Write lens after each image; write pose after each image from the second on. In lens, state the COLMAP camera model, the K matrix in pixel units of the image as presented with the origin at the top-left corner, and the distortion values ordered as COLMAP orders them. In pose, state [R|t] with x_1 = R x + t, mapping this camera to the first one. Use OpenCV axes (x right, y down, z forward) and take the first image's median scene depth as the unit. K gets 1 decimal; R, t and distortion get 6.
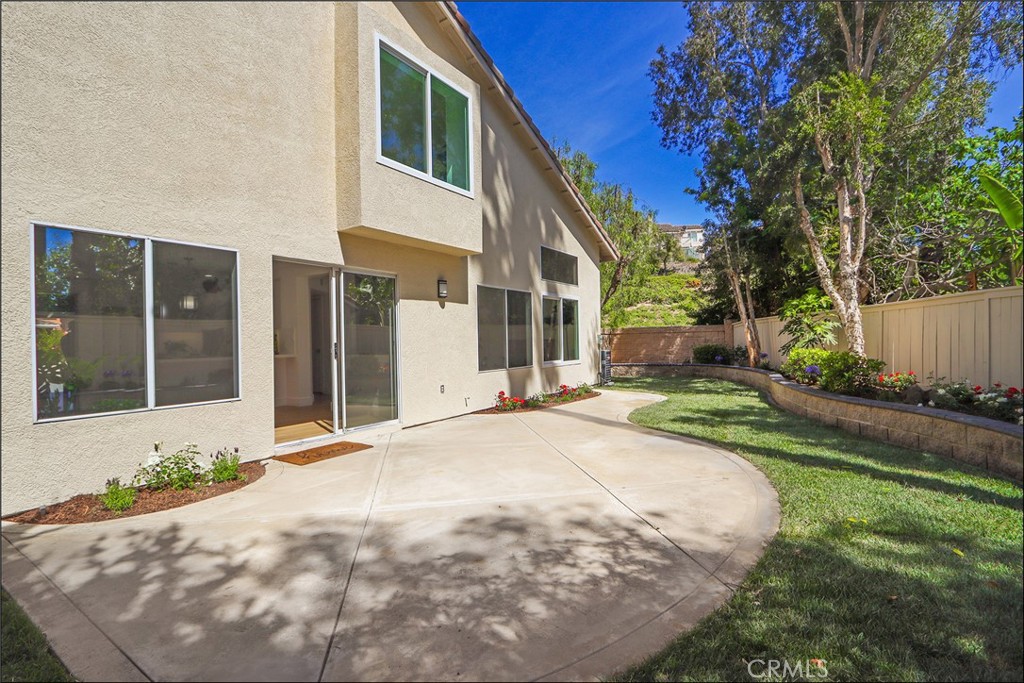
lens RADIAL K [[476.6, 0, 514.8], [0, 476.6, 343.4], [0, 0, 1]] dist [-0.015017, 0.000017]
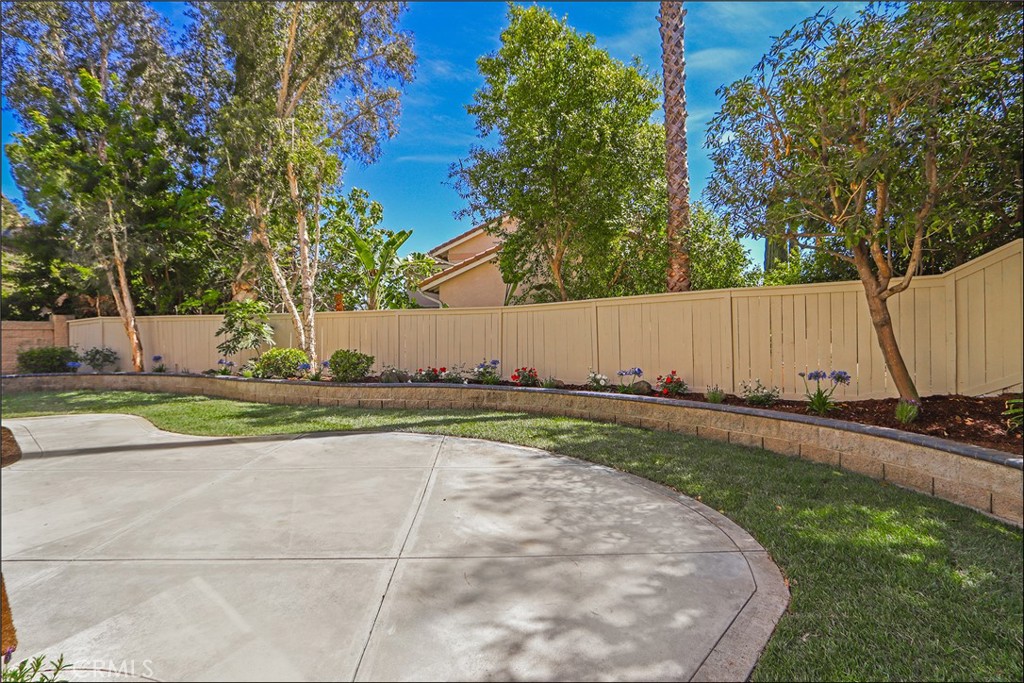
lens RADIAL K [[476.6, 0, 514.8], [0, 476.6, 338.7], [0, 0, 1]] dist [-0.015017, 0.000017]
pose [[0.147316, 0.009564, 0.989043, -1.236059], [0.006813, 0.999920, -0.010684, 0.009853], [-0.989066, 0.008312, 0.147239, 0.844411]]
